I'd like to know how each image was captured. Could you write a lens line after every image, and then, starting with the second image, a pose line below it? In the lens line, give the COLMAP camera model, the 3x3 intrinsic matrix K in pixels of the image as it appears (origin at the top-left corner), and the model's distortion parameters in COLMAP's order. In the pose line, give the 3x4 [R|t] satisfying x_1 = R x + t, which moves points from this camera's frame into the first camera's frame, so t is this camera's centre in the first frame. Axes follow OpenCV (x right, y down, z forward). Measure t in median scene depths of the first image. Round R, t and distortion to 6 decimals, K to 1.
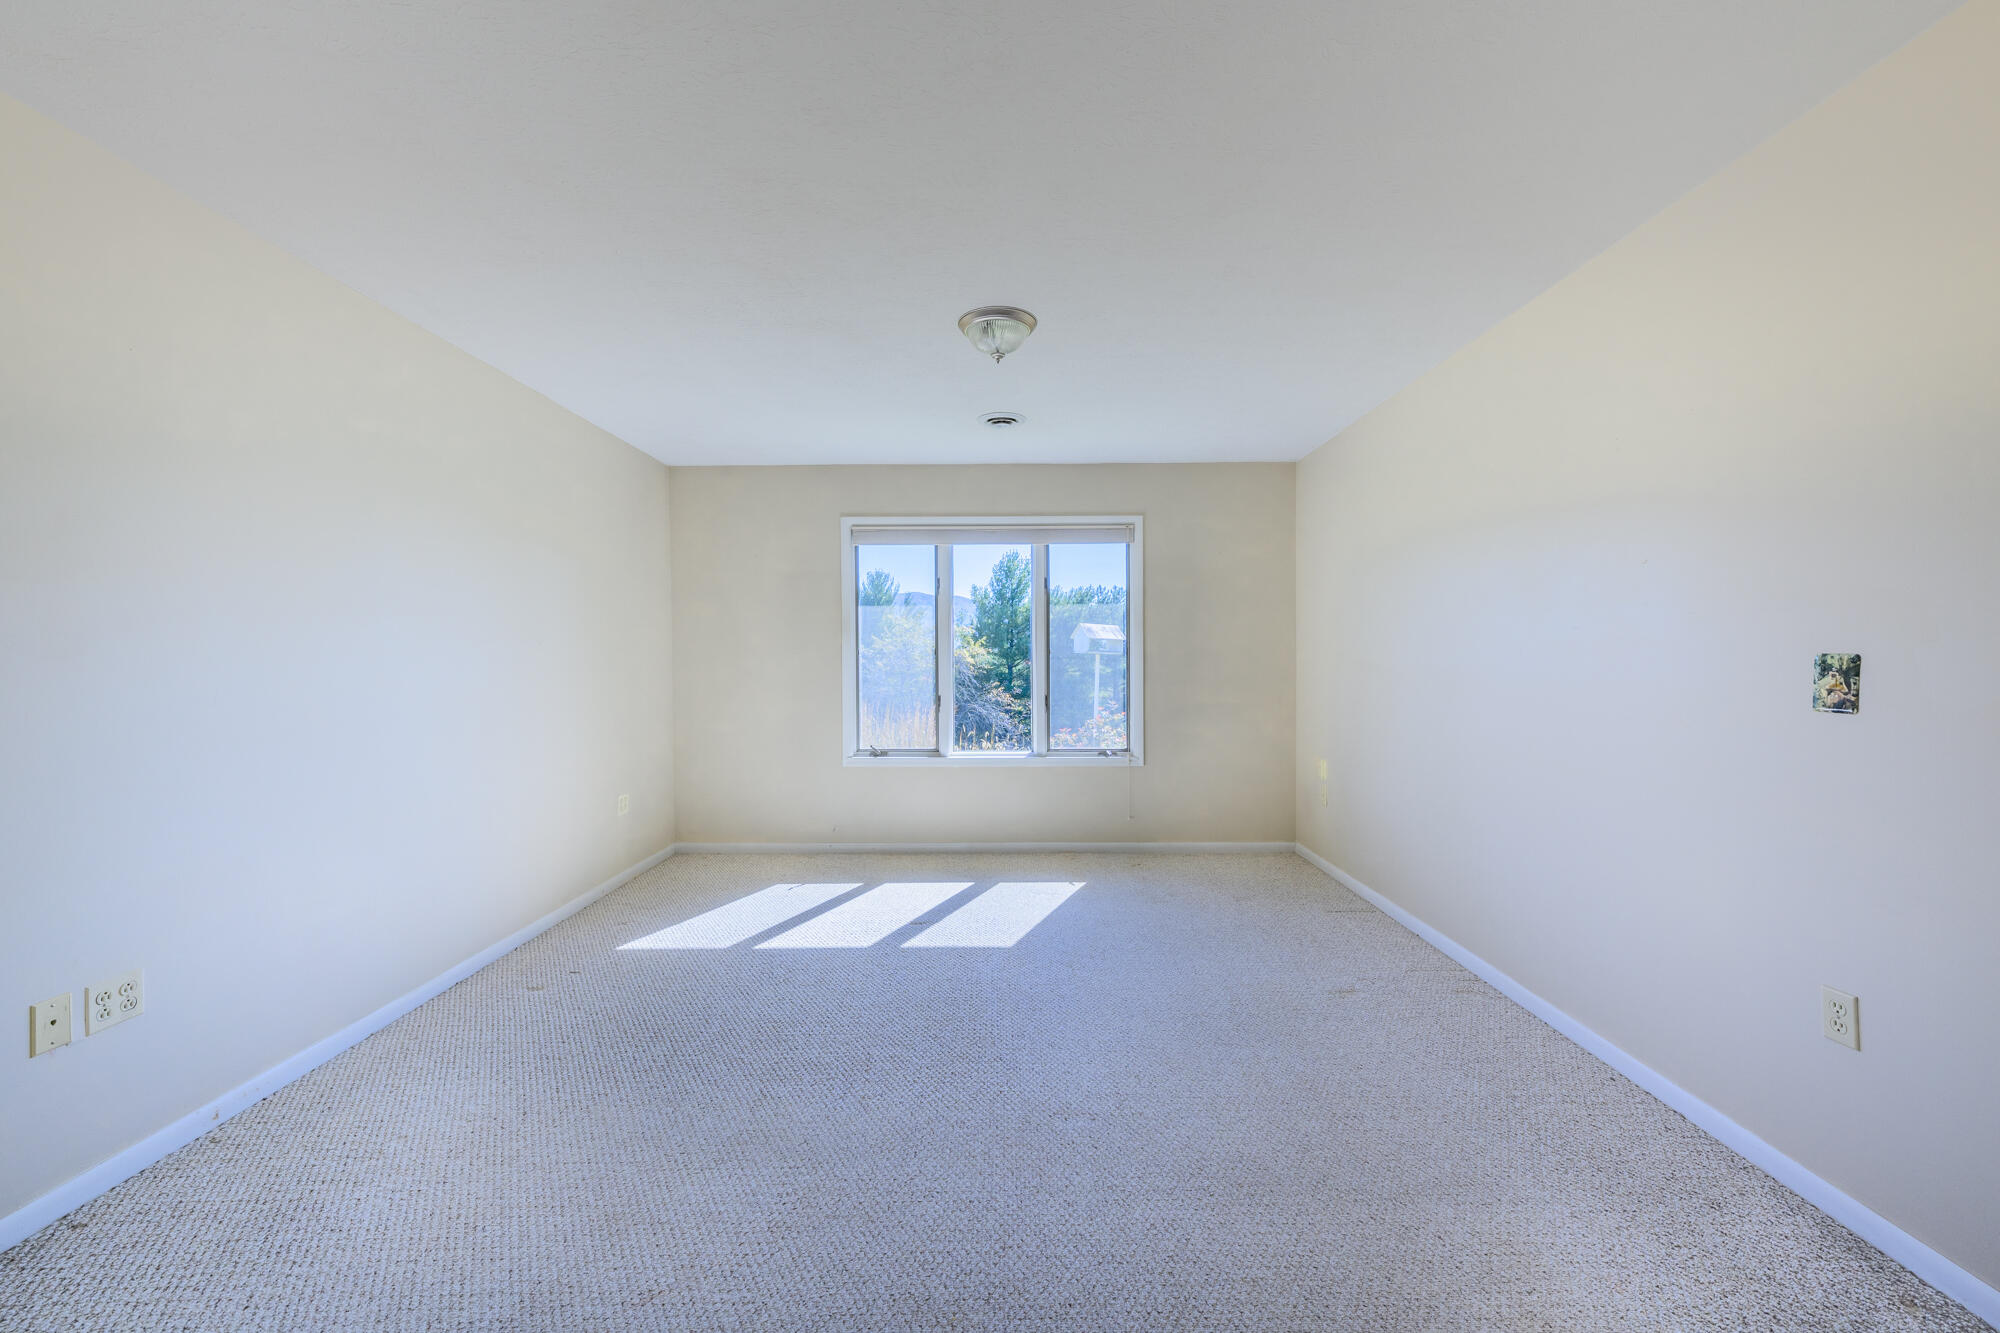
lens RADIAL K [[788.2, 0, 997.0], [0, 788.2, 669.6], [0, 0, 1]] dist [0.008877, 0.005011]
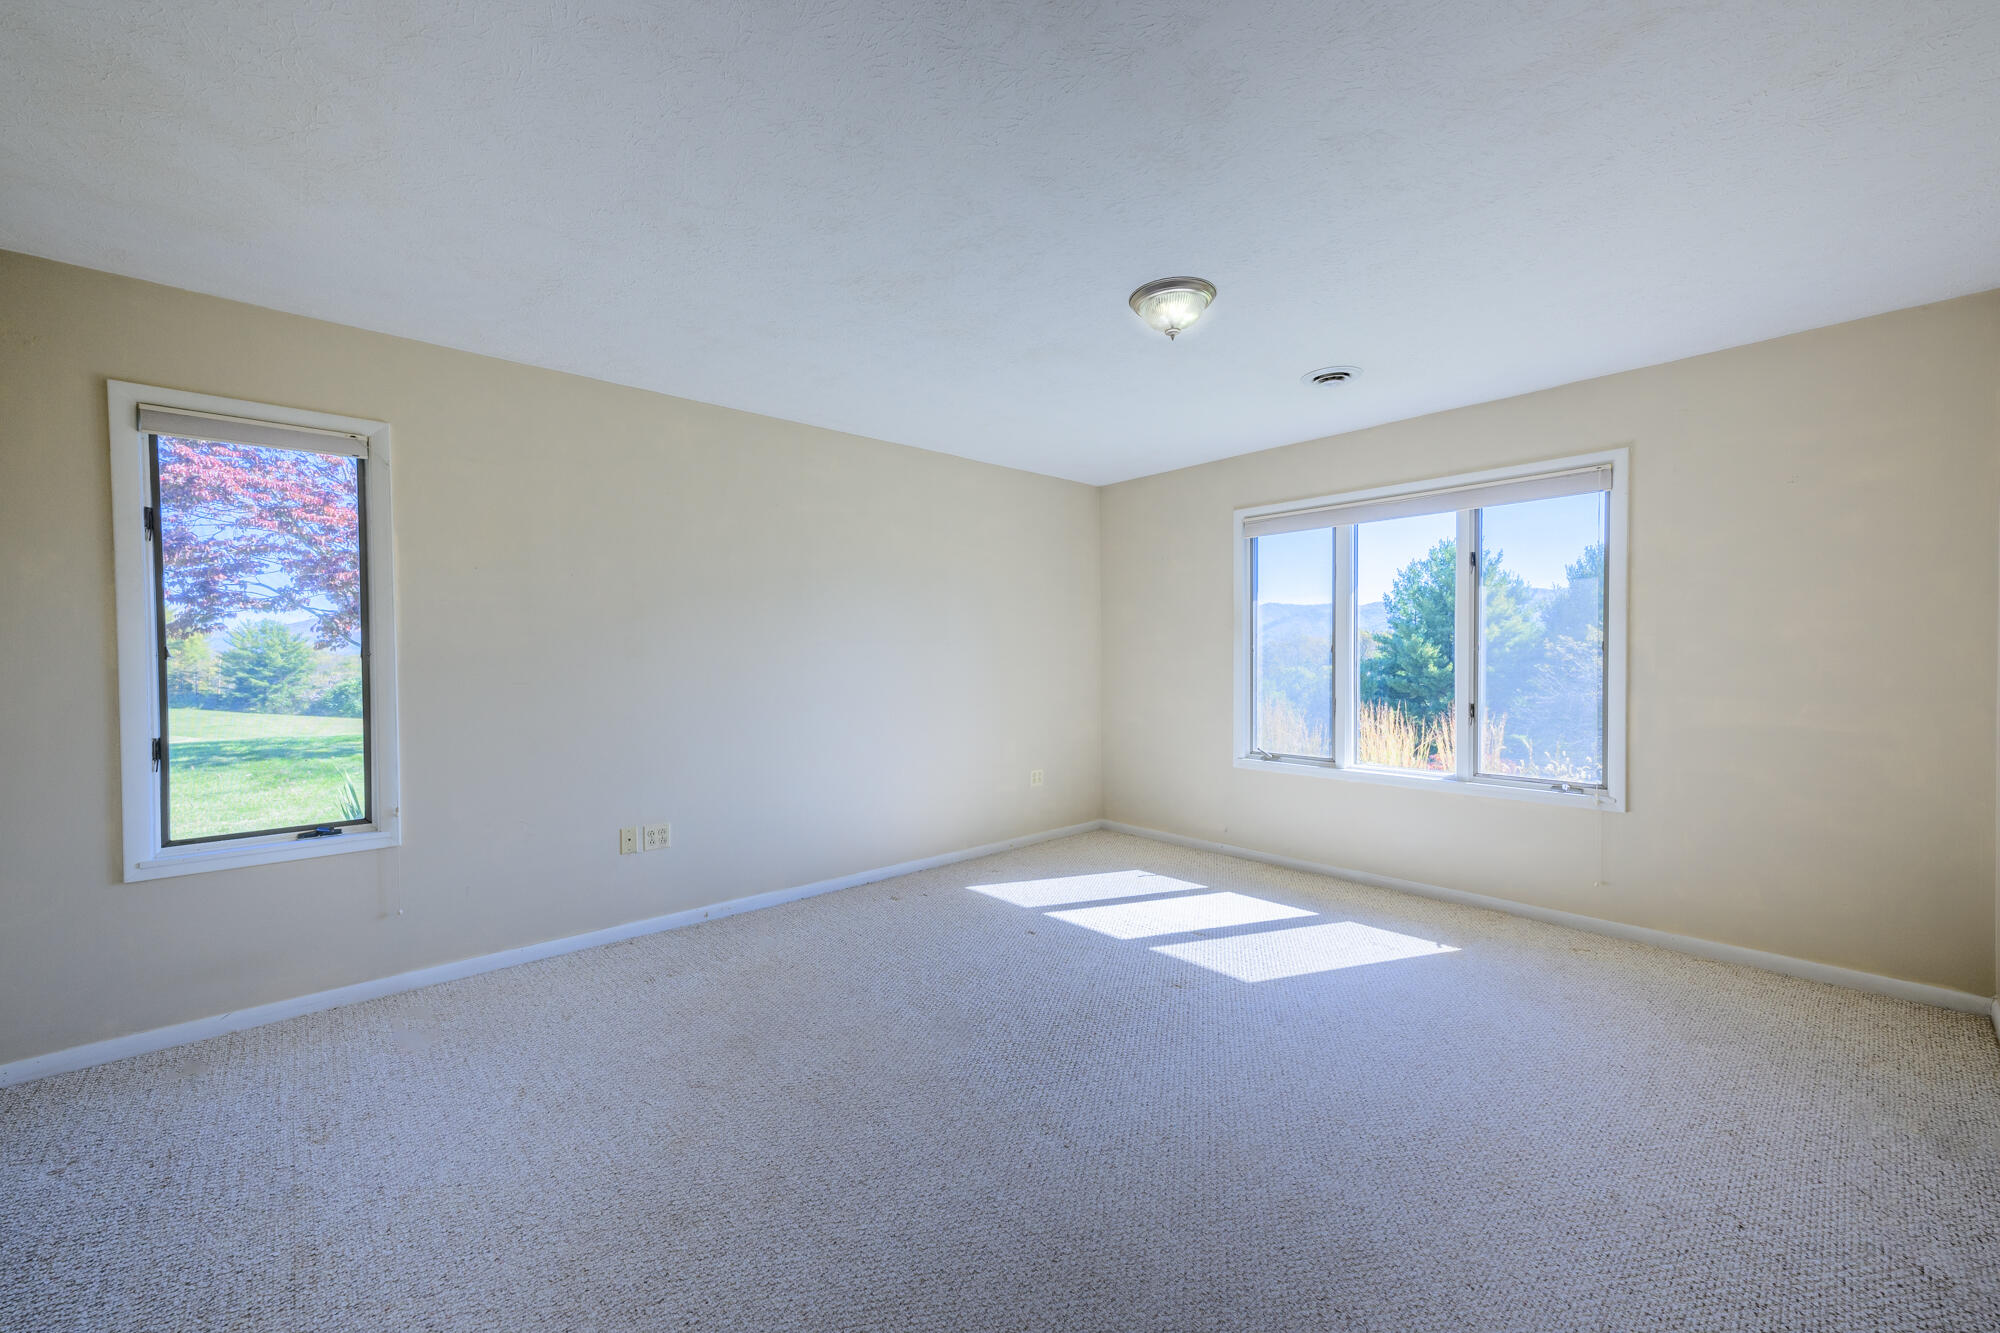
lens RADIAL K [[788.2, 0, 997.0], [0, 788.2, 669.6], [0, 0, 1]] dist [0.008877, 0.005011]
pose [[0.674546, 0.012789, -0.738122, 0.367191], [-0.008698, 0.999918, 0.009376, -0.004666], [0.738181, 0.000096, 0.674602, 0.145811]]
